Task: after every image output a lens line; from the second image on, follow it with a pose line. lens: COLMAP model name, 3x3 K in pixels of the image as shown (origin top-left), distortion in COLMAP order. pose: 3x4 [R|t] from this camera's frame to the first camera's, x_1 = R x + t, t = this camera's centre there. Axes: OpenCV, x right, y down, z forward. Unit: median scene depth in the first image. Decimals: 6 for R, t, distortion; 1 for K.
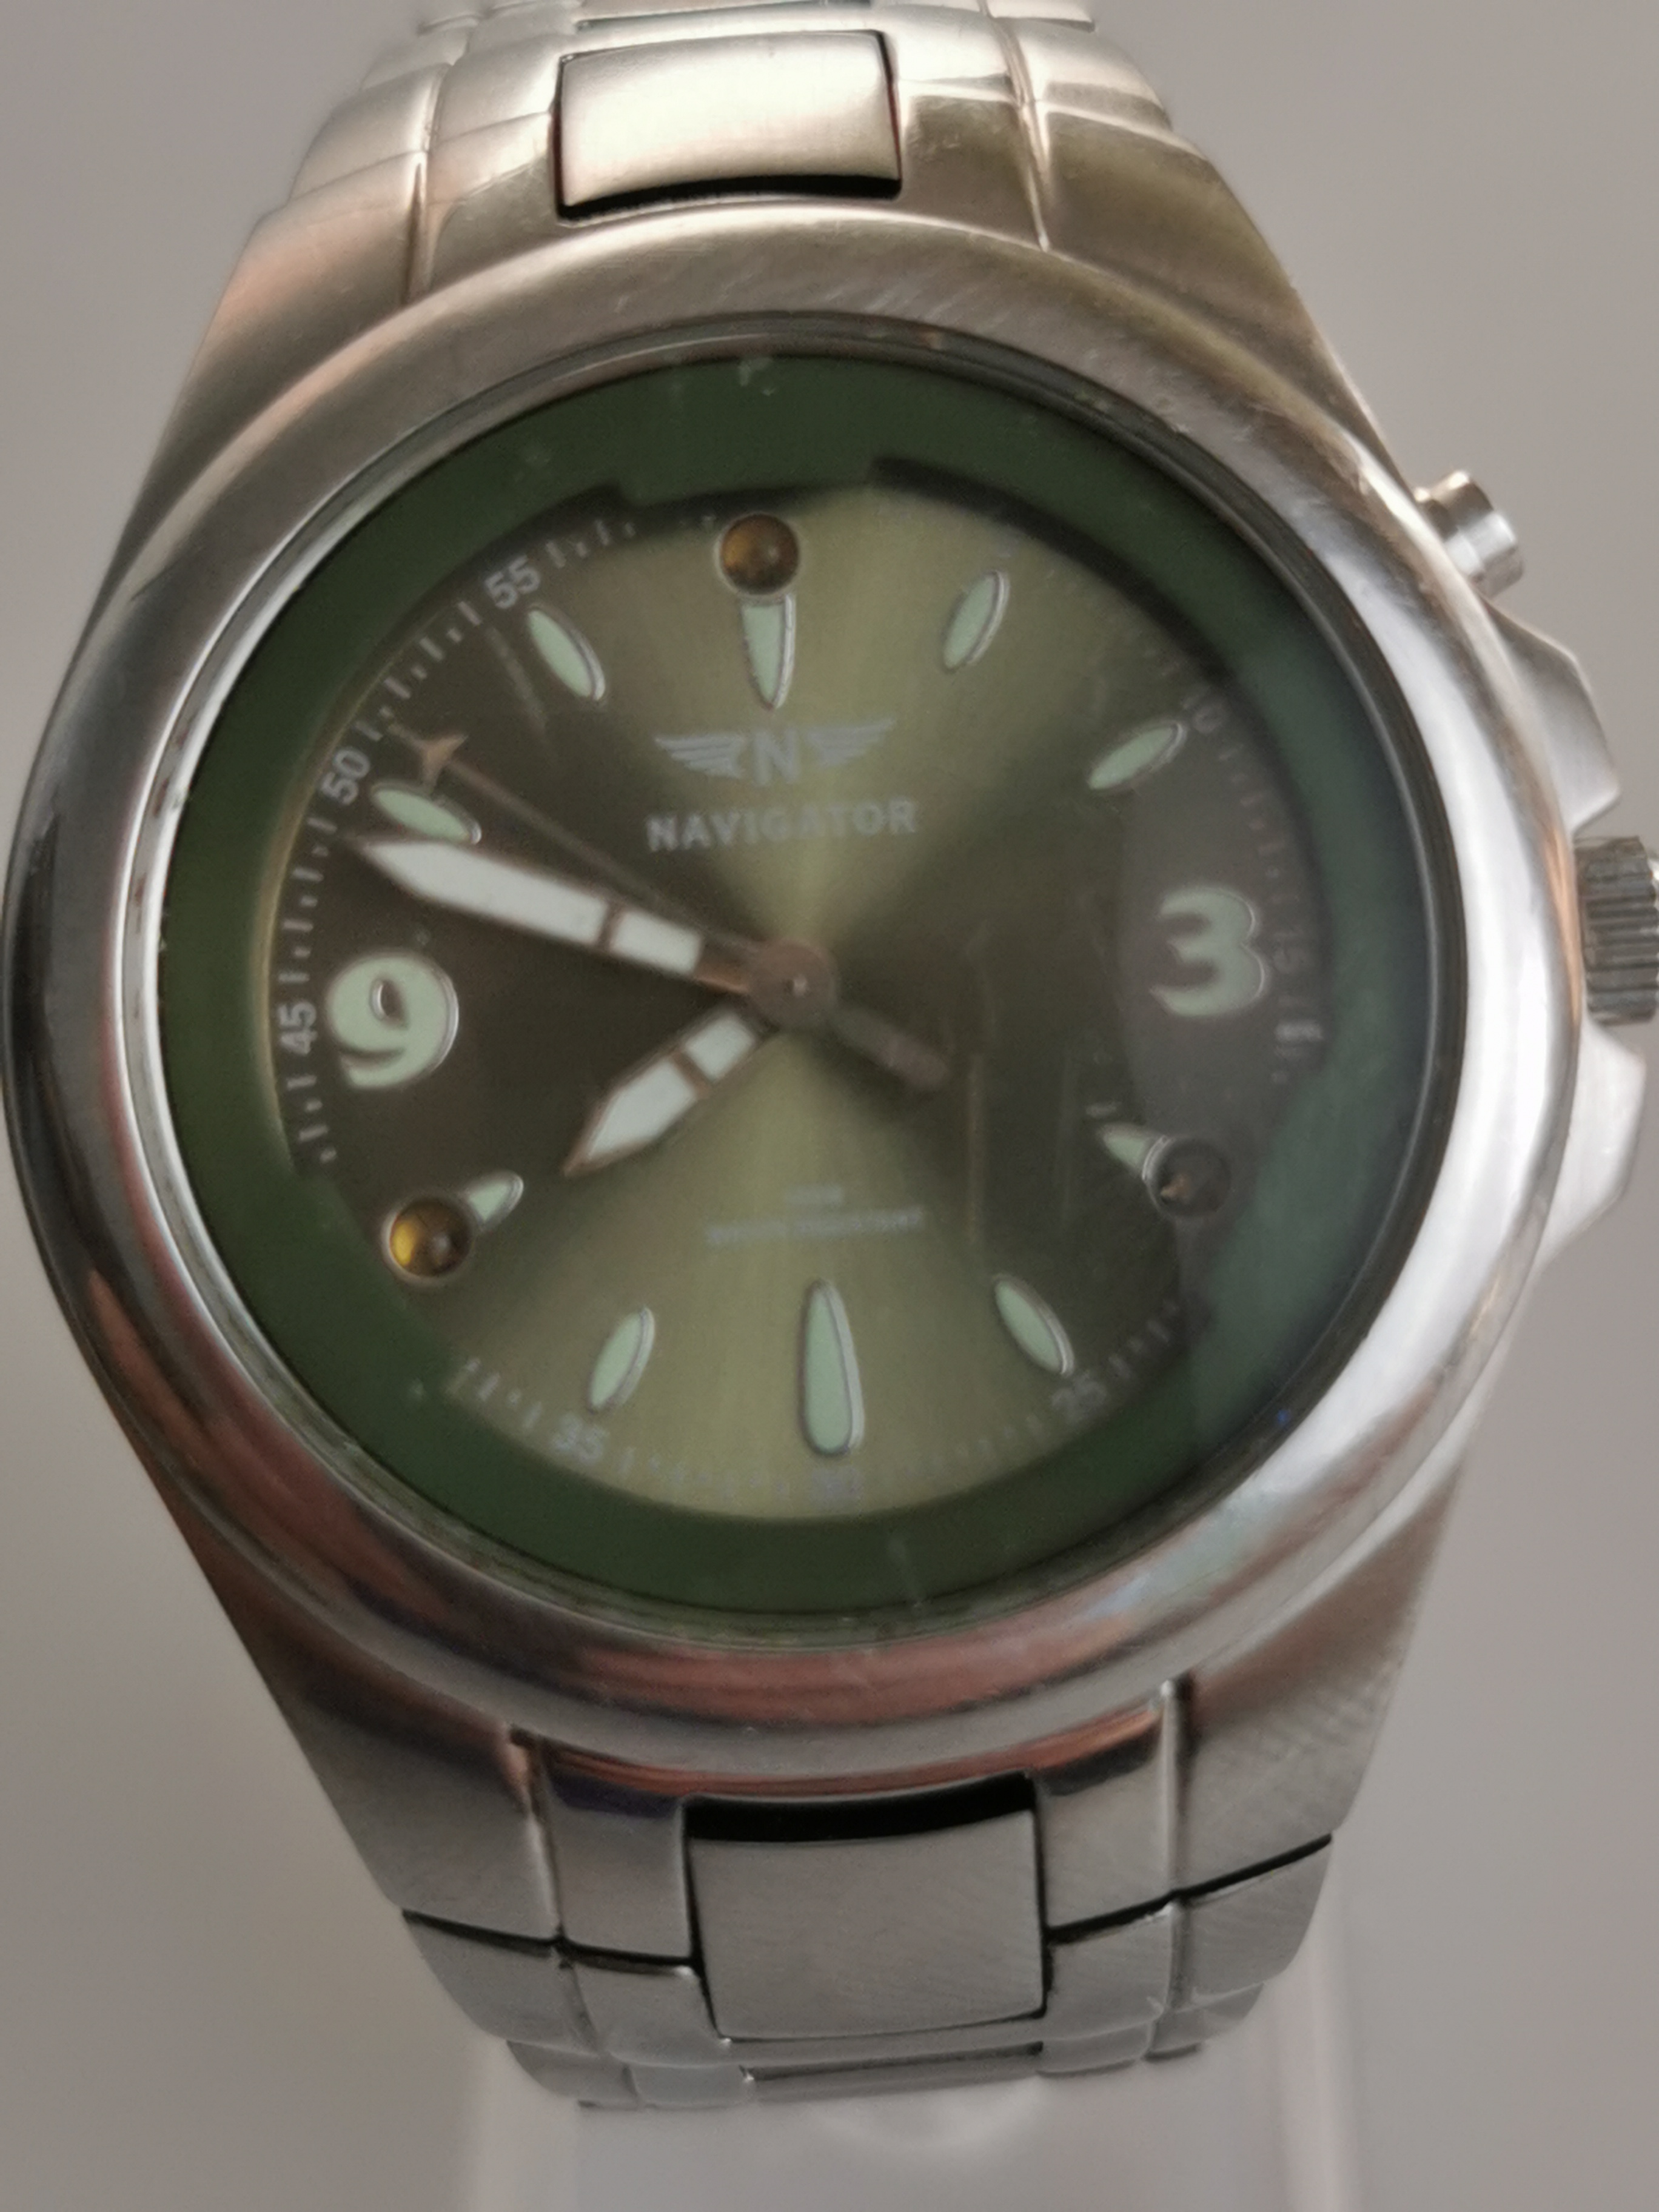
lens RADIAL K [[3975.4, 0, 829.5], [0, 3975.4, 1106.0], [0, 0, 1]] dist [0.040552, 0.163524]
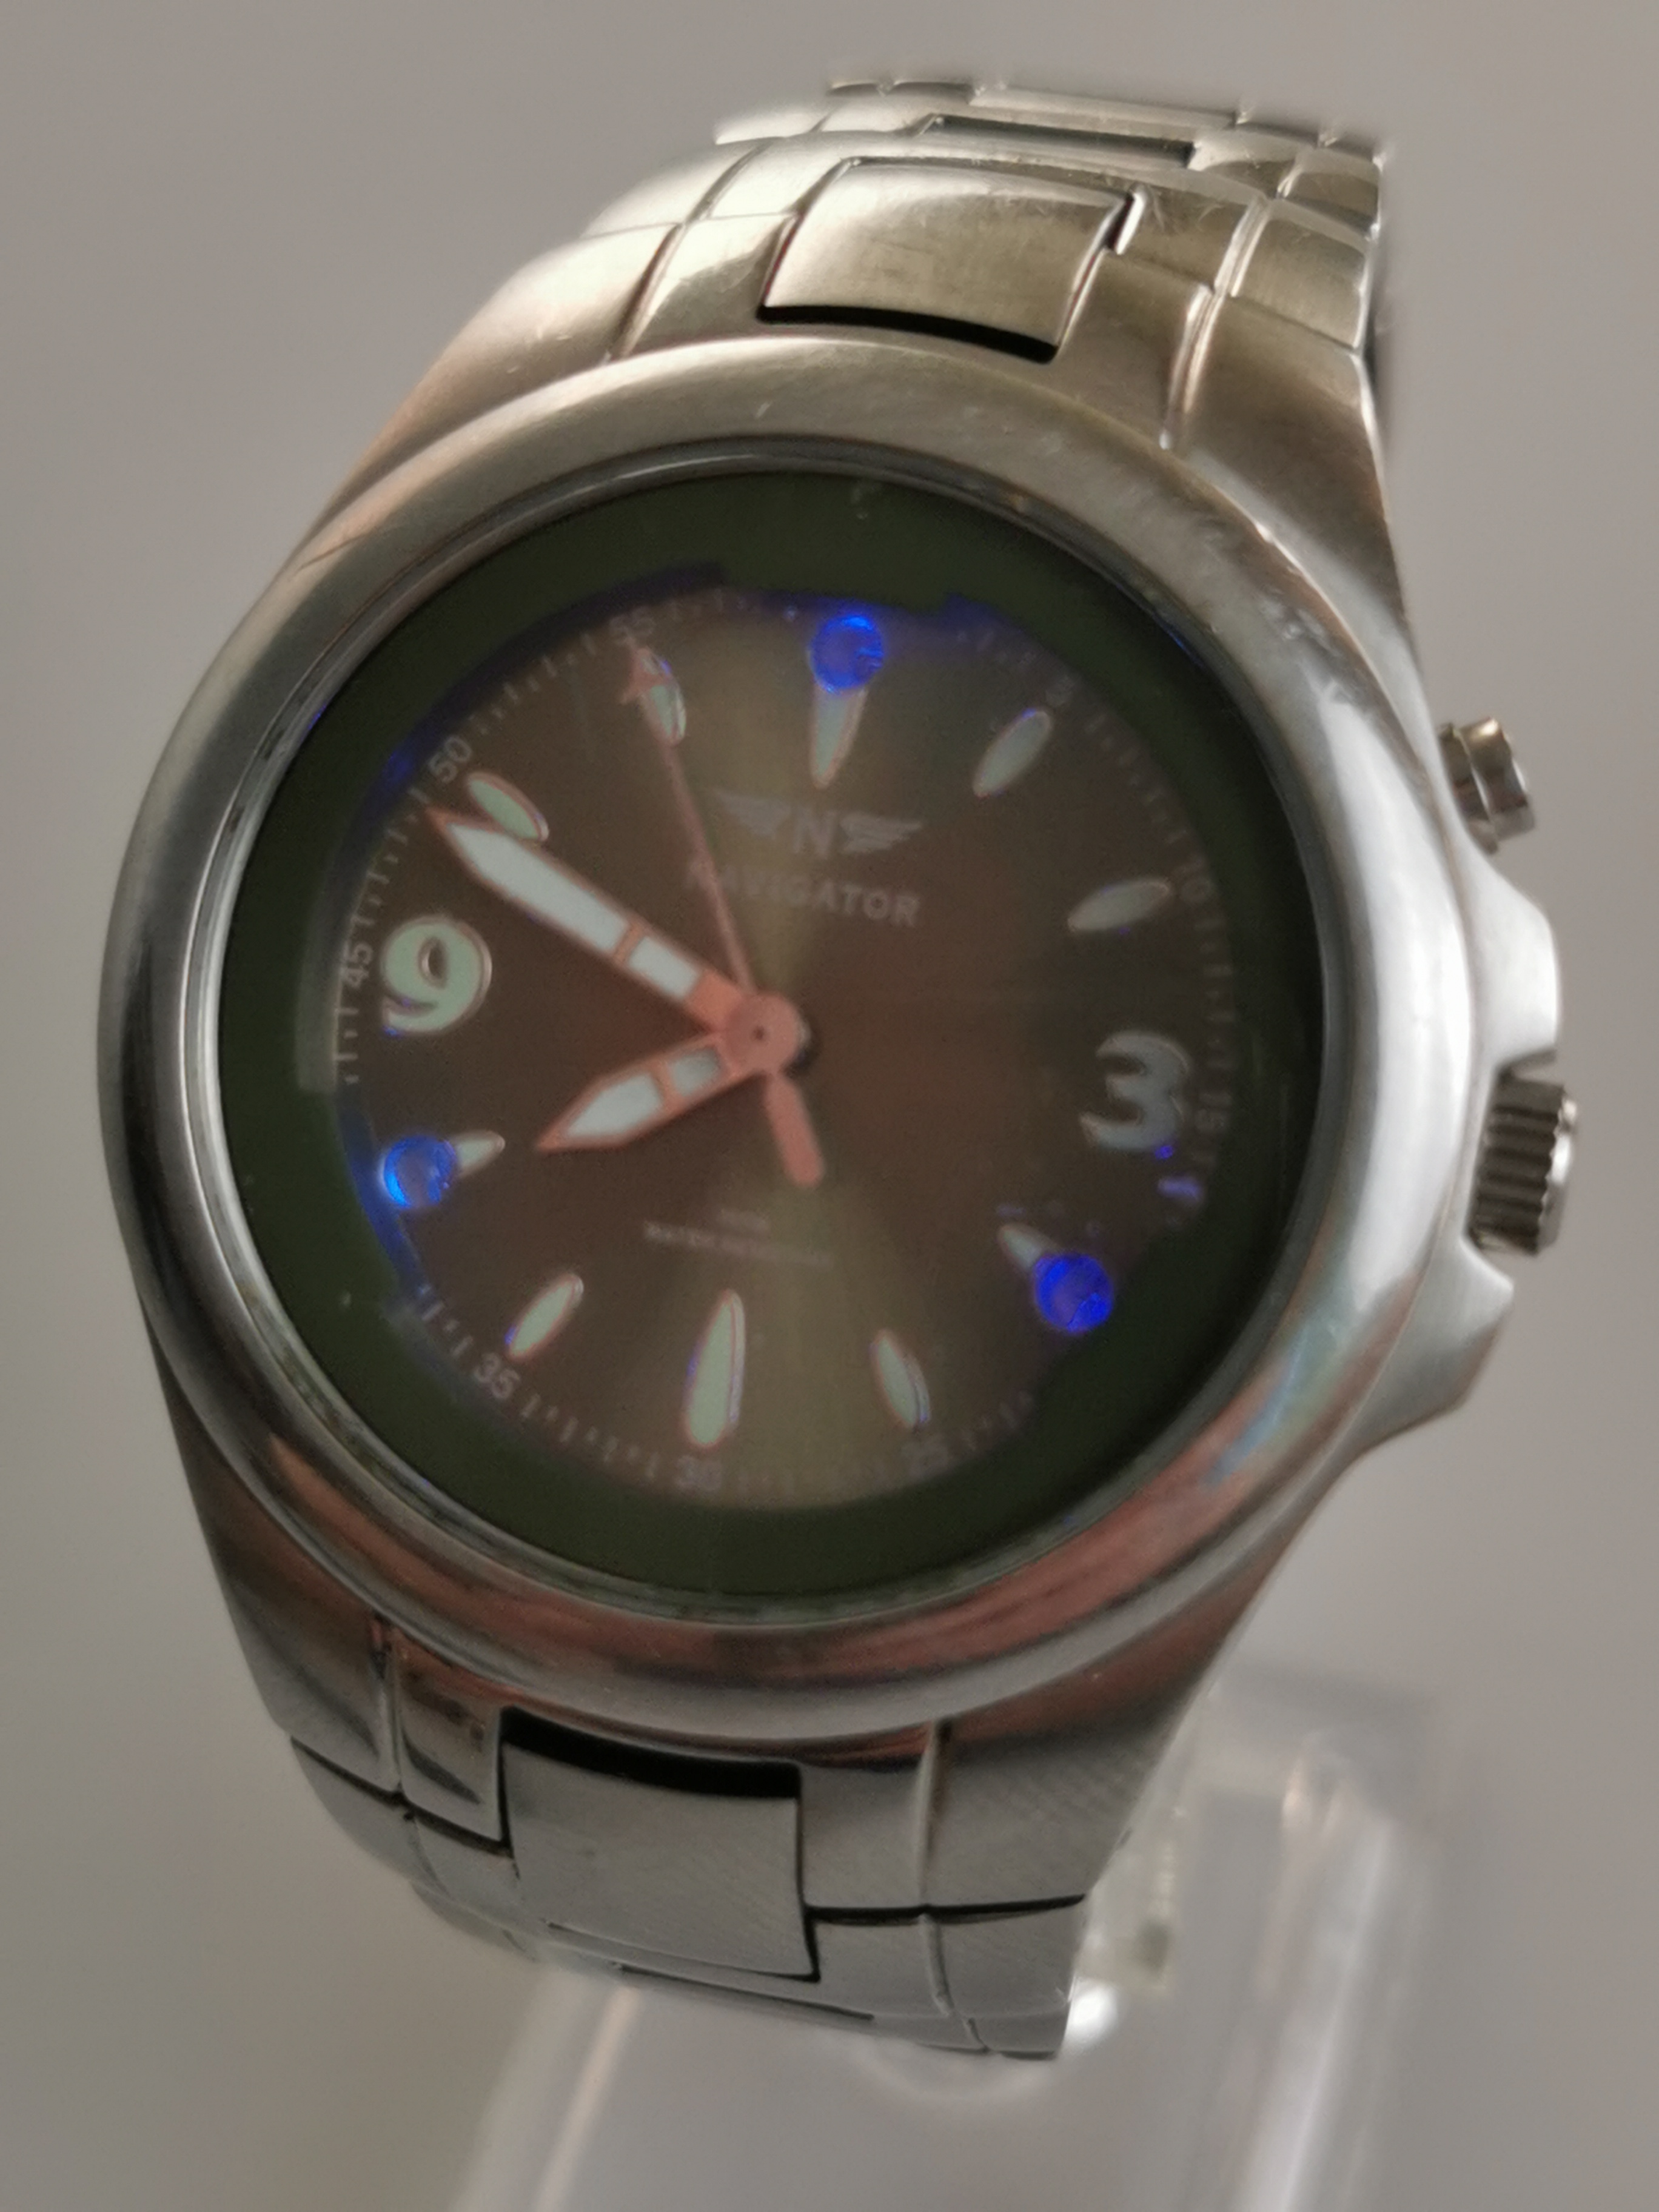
lens RADIAL K [[3975.4, 0, 829.5], [0, 3975.4, 1106.0], [0, 0, 1]] dist [0.040552, 0.163524]
pose [[0.954871, 0.246315, -0.165986, 0.196069], [-0.241448, 0.969165, 0.049211, -0.069392], [0.172990, -0.006913, 0.984899, -0.100811]]
